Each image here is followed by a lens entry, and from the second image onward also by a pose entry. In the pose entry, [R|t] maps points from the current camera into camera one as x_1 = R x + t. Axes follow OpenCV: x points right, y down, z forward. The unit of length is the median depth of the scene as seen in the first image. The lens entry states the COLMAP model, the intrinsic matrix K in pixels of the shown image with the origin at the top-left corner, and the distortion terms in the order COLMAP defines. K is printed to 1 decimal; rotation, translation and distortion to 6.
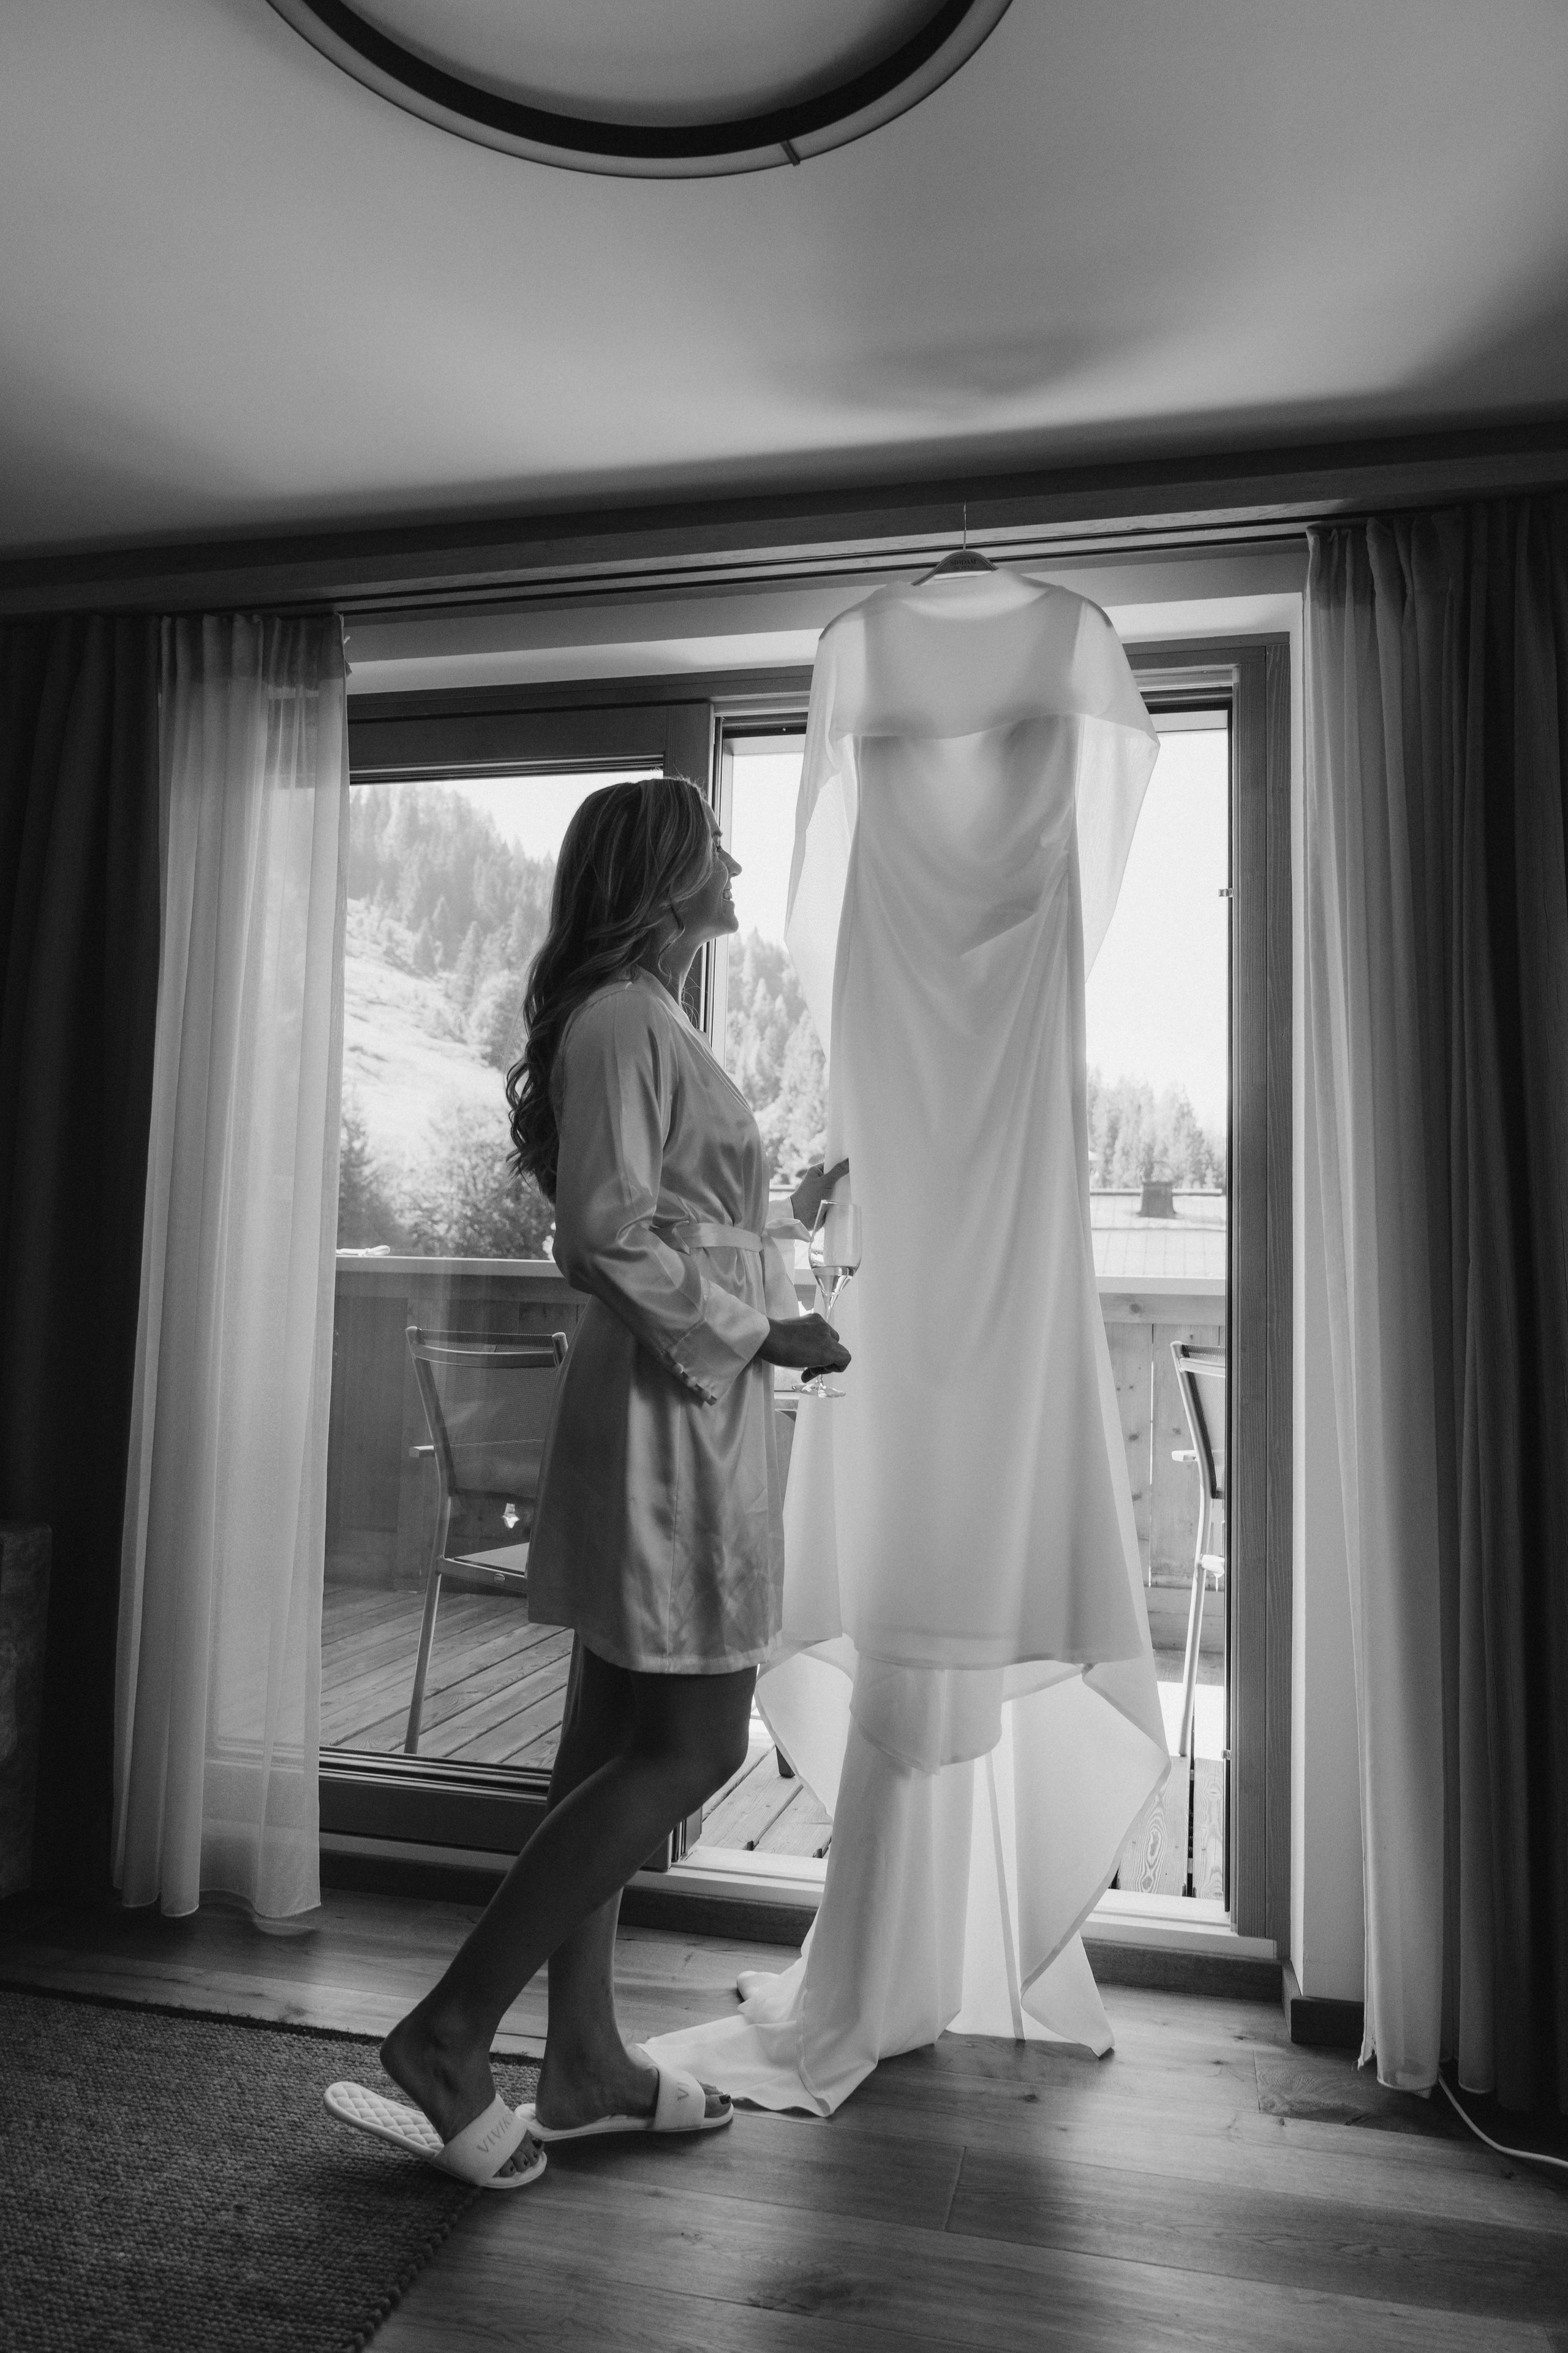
lens RADIAL K [[1653.0, 0, 798.3], [0, 1653.0, 1213.6], [0, 0, 1]] dist [0.043886, -0.012283]
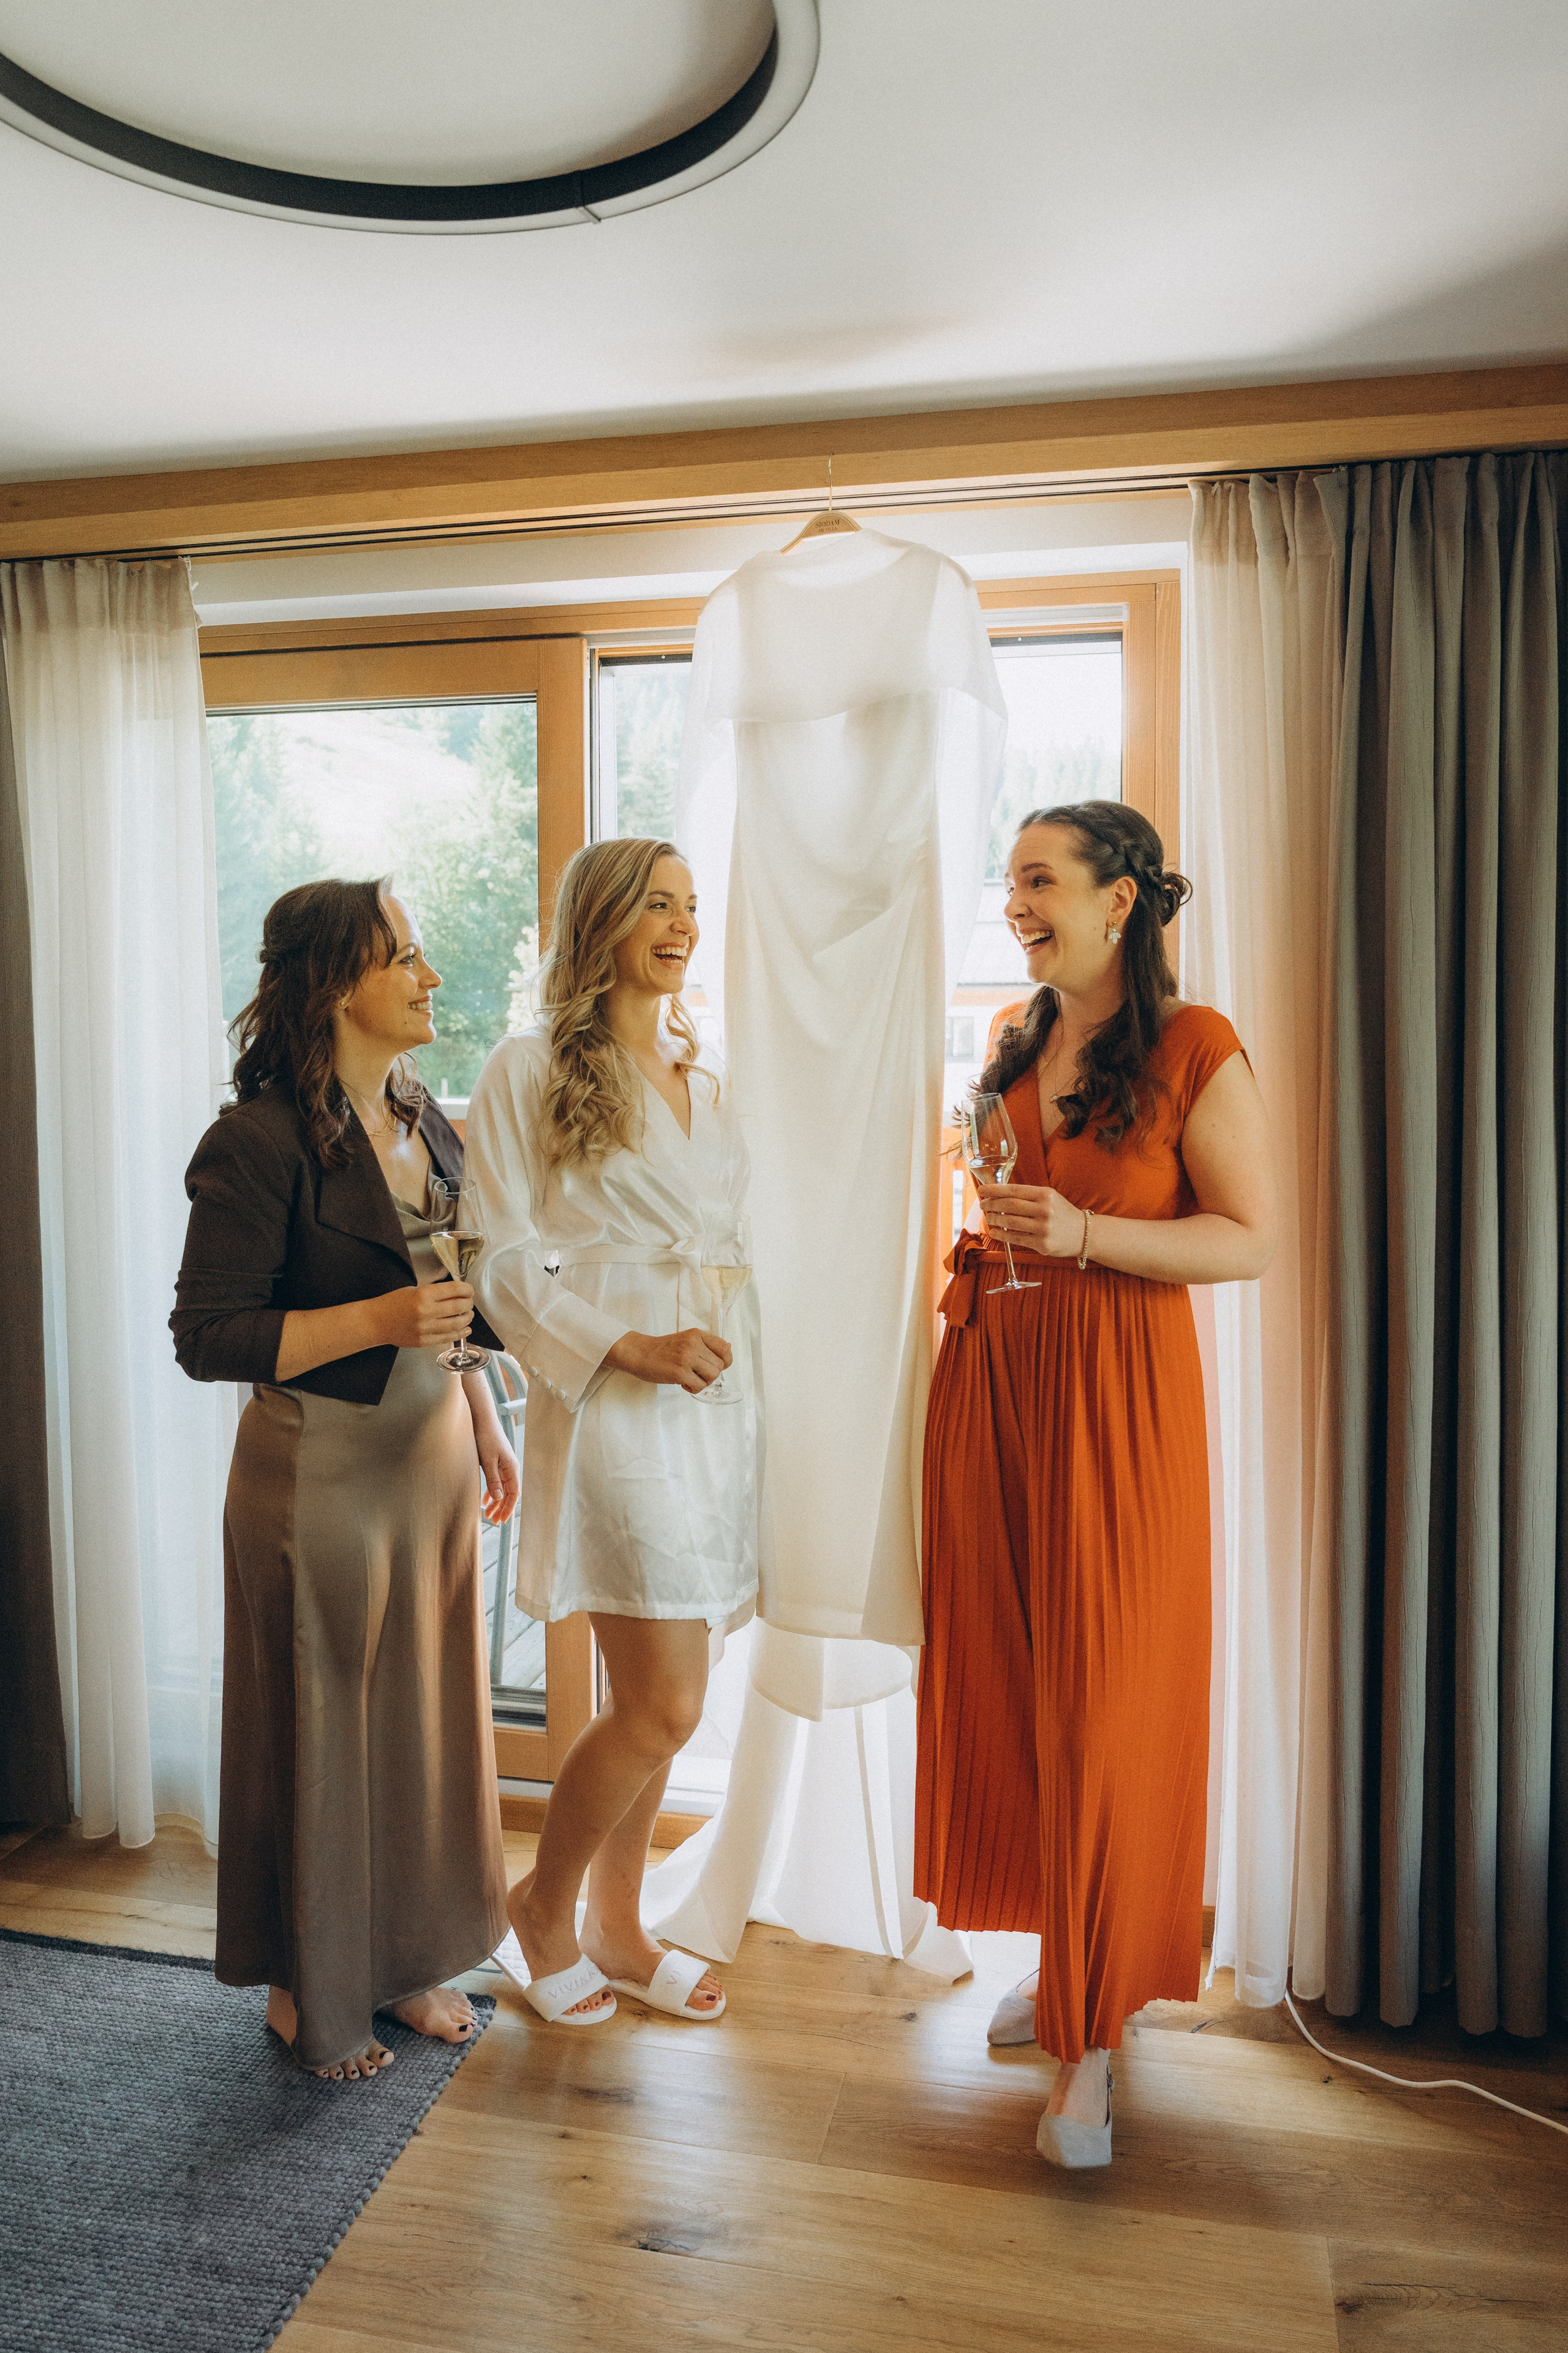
lens RADIAL K [[1723.7, 0, 797.4], [0, 1723.7, 1194.5], [0, 0, 1]] dist [-0.002772, 0.007122]
pose [[0.999605, -0.027789, 0.004235, 0.065722], [0.026722, 0.986152, 0.163678, -0.174198], [-0.008724, -0.163500, 0.986505, -0.030972]]
